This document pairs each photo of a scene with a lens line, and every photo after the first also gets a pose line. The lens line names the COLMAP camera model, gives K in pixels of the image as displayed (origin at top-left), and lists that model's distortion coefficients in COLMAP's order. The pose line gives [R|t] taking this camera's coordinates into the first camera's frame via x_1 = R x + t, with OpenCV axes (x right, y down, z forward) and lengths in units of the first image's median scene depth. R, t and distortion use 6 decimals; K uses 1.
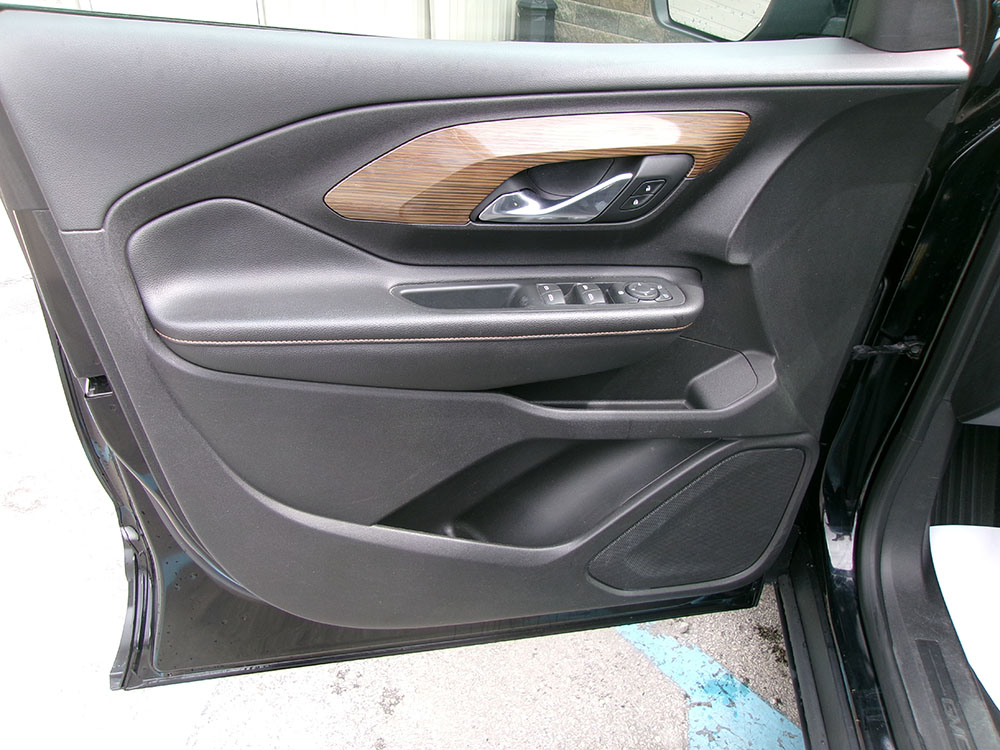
lens RADIAL K [[770.1, 0, 495.3], [0, 770.1, 374.2], [0, 0, 1]] dist [-0.021231, 0.040441]
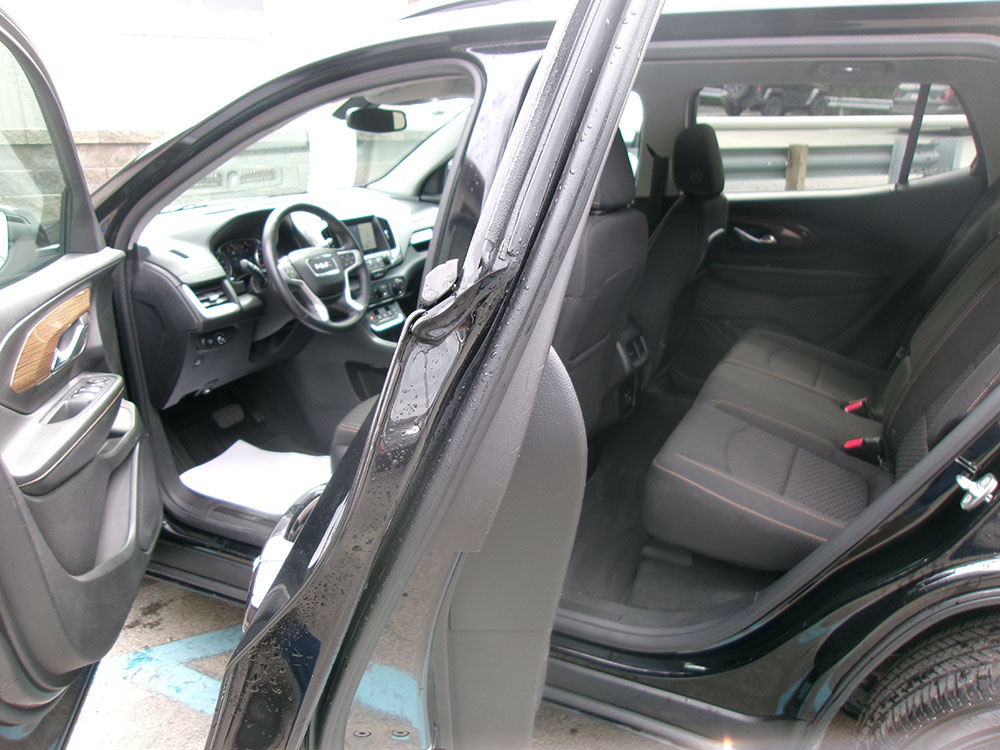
lens RADIAL K [[770.1, 0, 500.5], [0, 770.1, 380.0], [0, 0, 1]] dist [-0.021231, 0.040441]
pose [[0.288934, -0.347340, 0.892117, -0.964332], [0.546881, 0.824736, 0.143985, 0.204374], [-0.785772, 0.446280, 0.428248, -0.635667]]
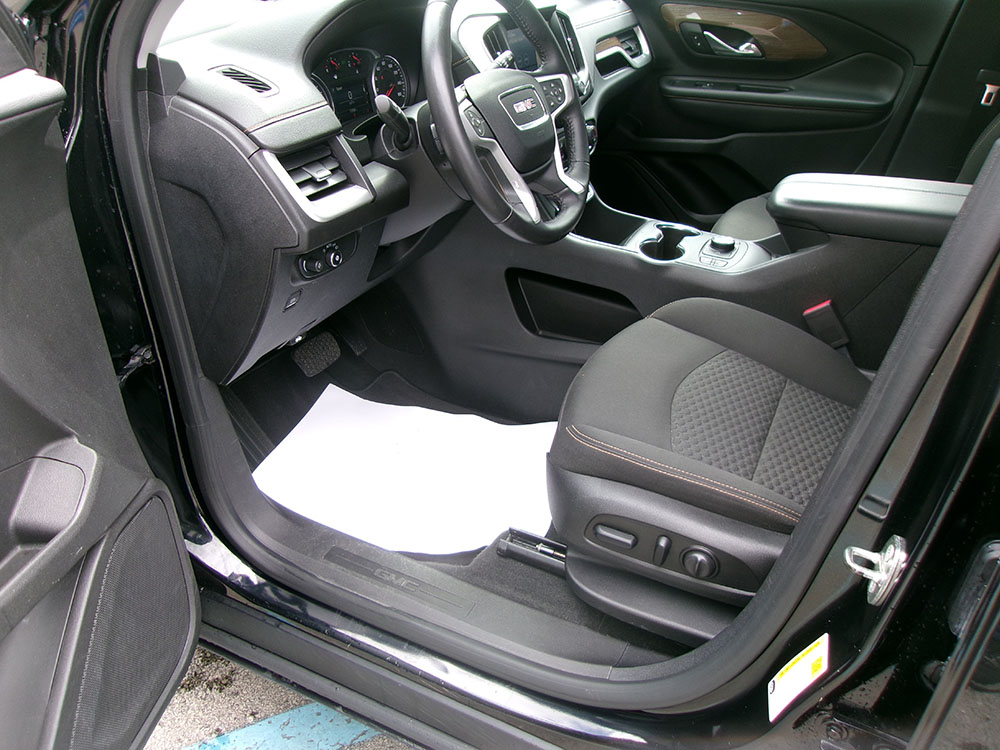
lens RADIAL K [[770.1, 0, 502.4], [0, 770.1, 374.9], [0, 0, 1]] dist [-0.021231, 0.040441]
pose [[0.299493, -0.525358, 0.796432, -0.141810], [0.537852, 0.782433, 0.313868, -0.083717], [-0.788048, 0.334361, 0.516898, 0.130265]]
